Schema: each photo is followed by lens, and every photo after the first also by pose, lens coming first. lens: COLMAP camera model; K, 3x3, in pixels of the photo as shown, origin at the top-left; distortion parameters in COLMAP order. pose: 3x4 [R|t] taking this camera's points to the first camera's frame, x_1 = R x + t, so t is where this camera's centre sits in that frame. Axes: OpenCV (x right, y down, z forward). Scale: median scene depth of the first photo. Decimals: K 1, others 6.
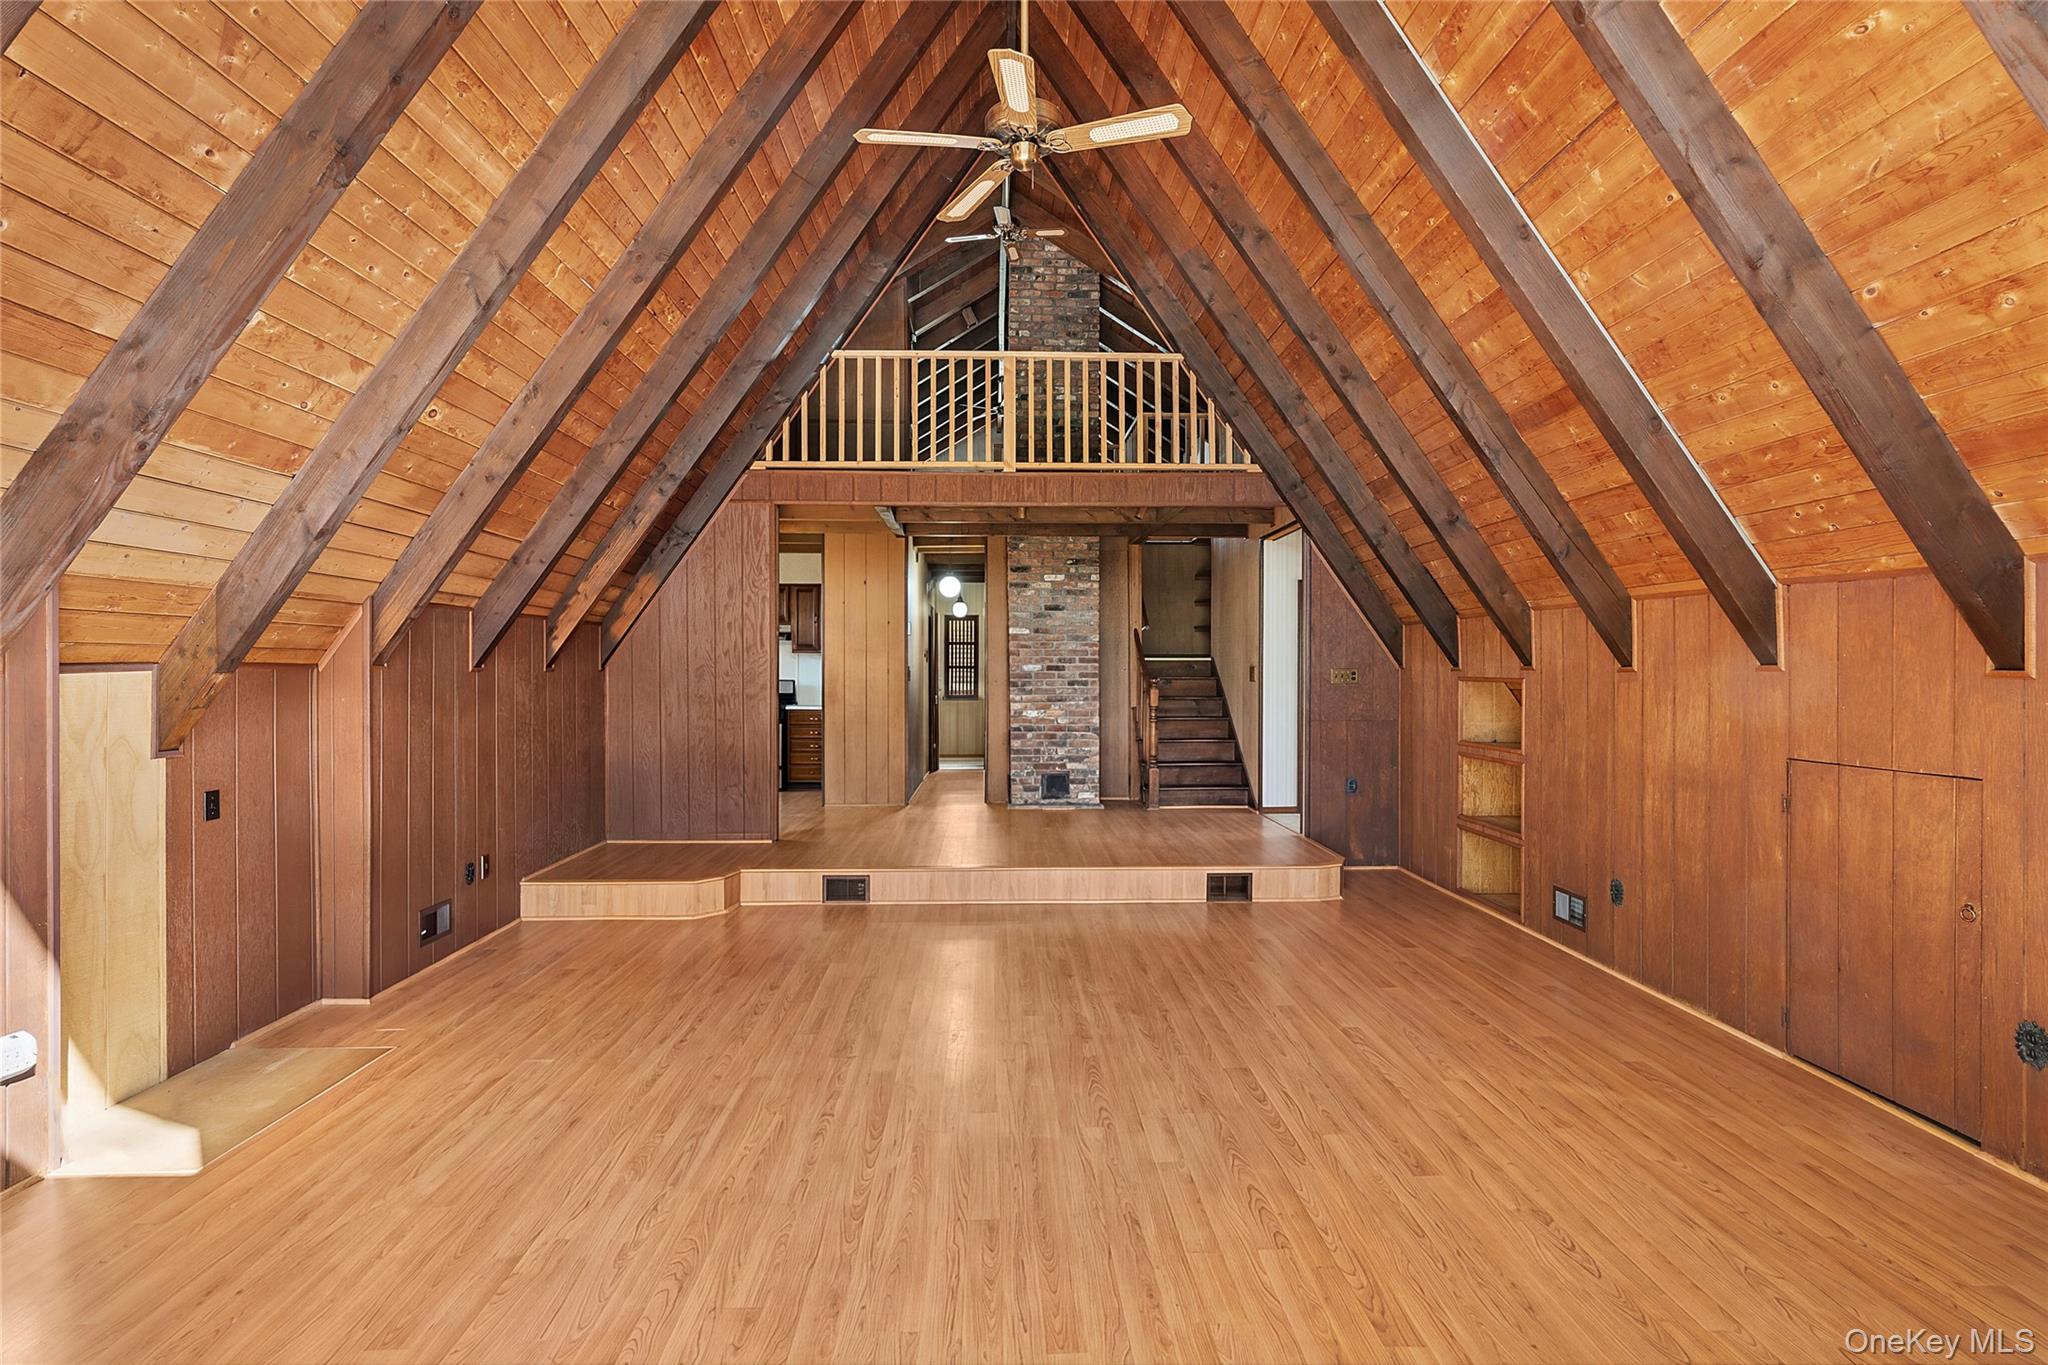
lens RADIAL K [[937.6, 0, 1018.6], [0, 937.6, 665.4], [0, 0, 1]] dist [0.000017, -0.000071]
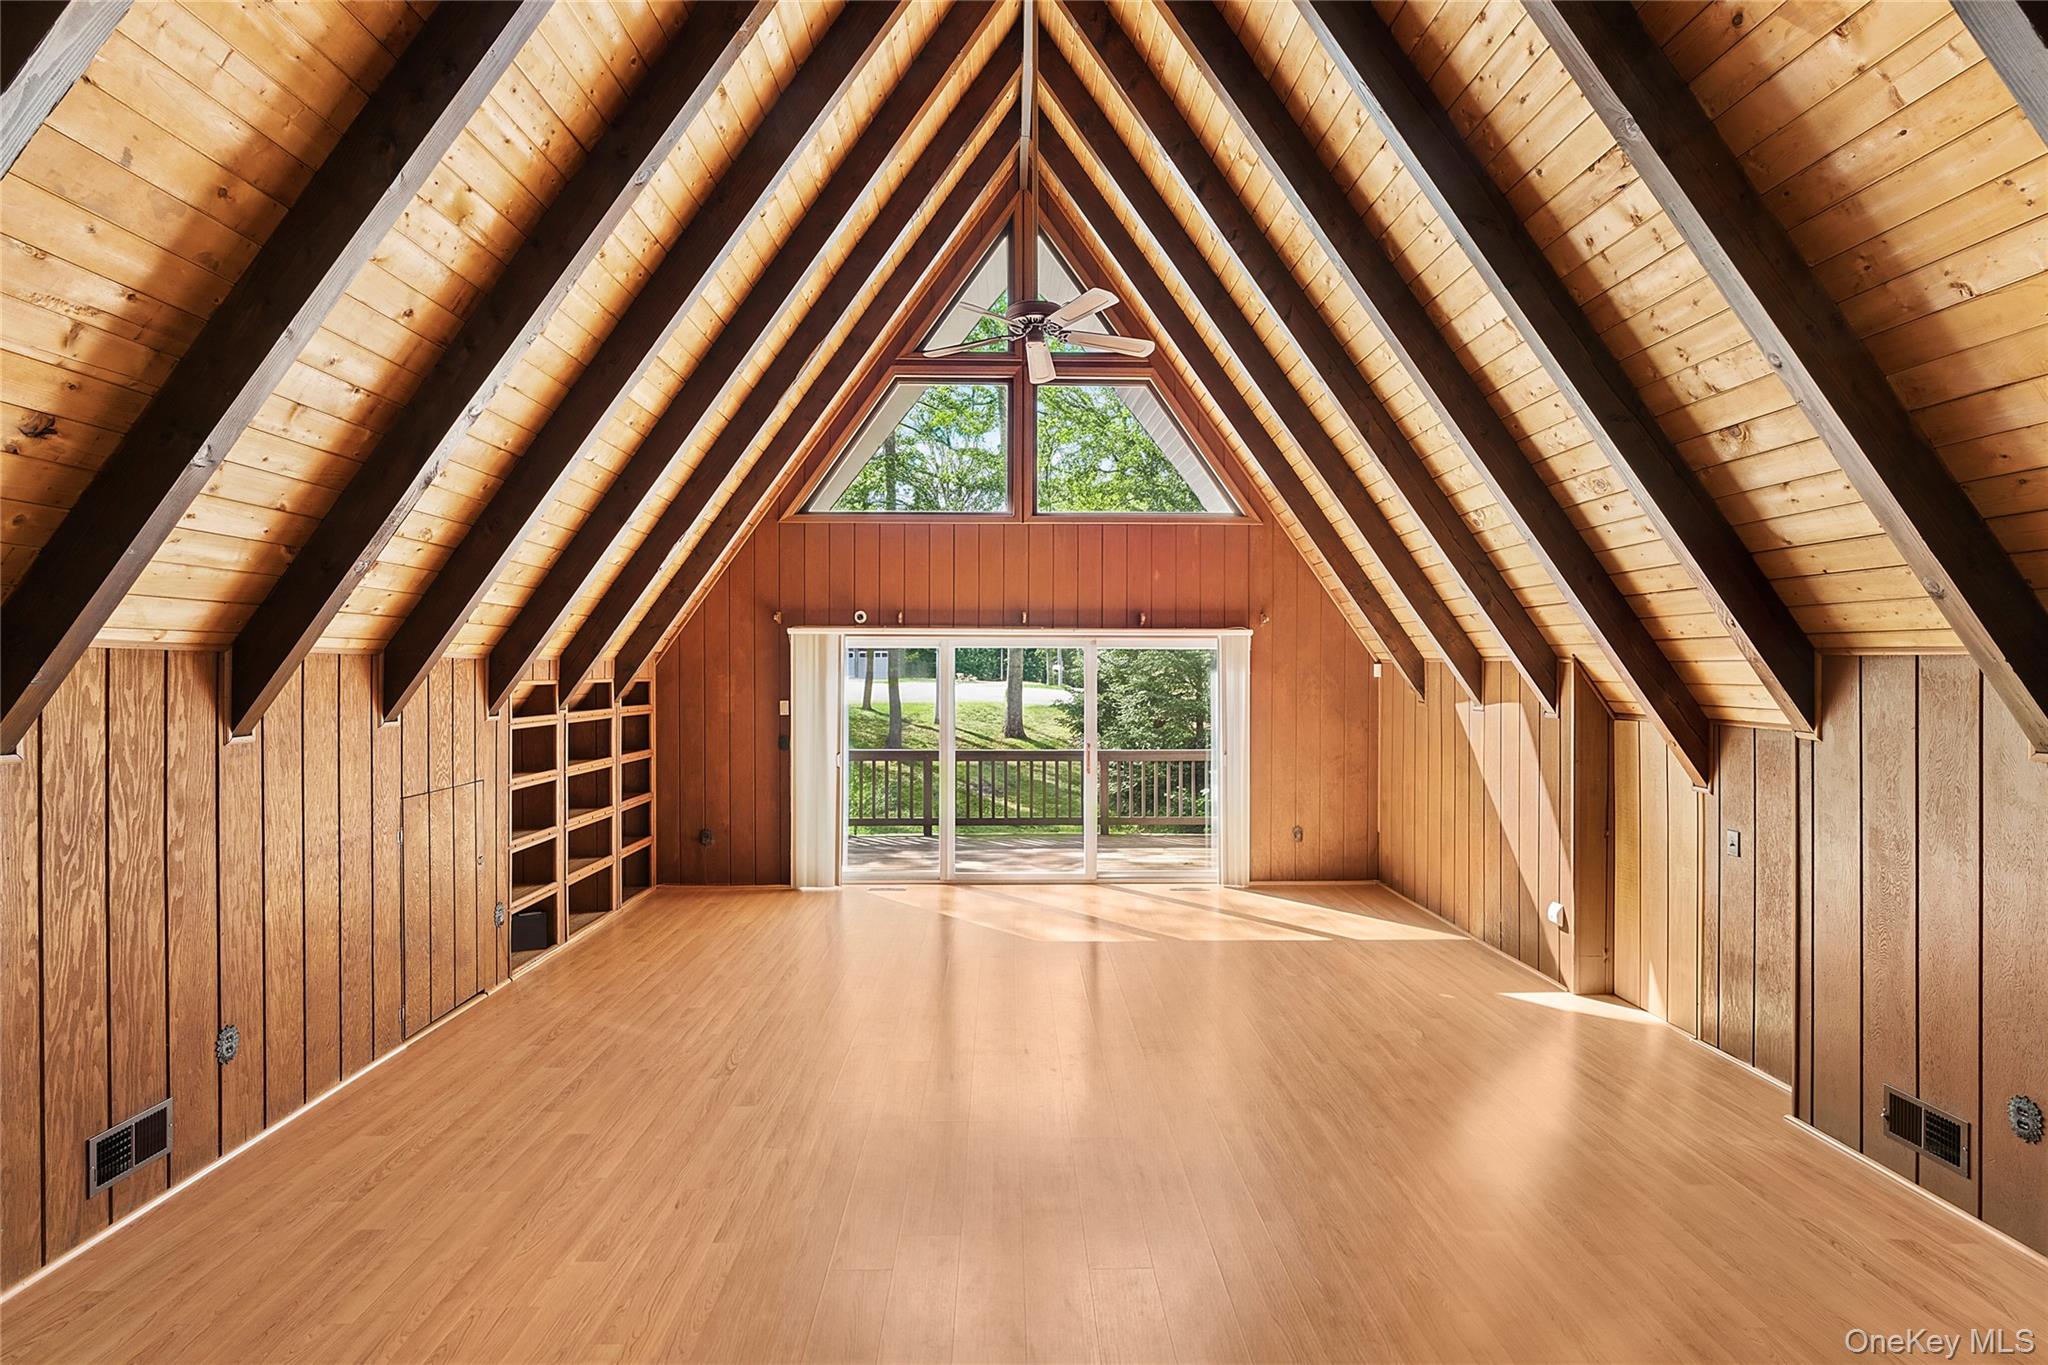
lens RADIAL K [[937.6, 0, 1024.4], [0, 937.6, 675.8], [0, 0, 1]] dist [0.000017, -0.000071]
pose [[-0.999972, 0.001857, 0.007237, 0.020530], [0.001903, 0.999978, 0.006364, -0.101631], [-0.007225, 0.006377, -0.999954, 3.547983]]
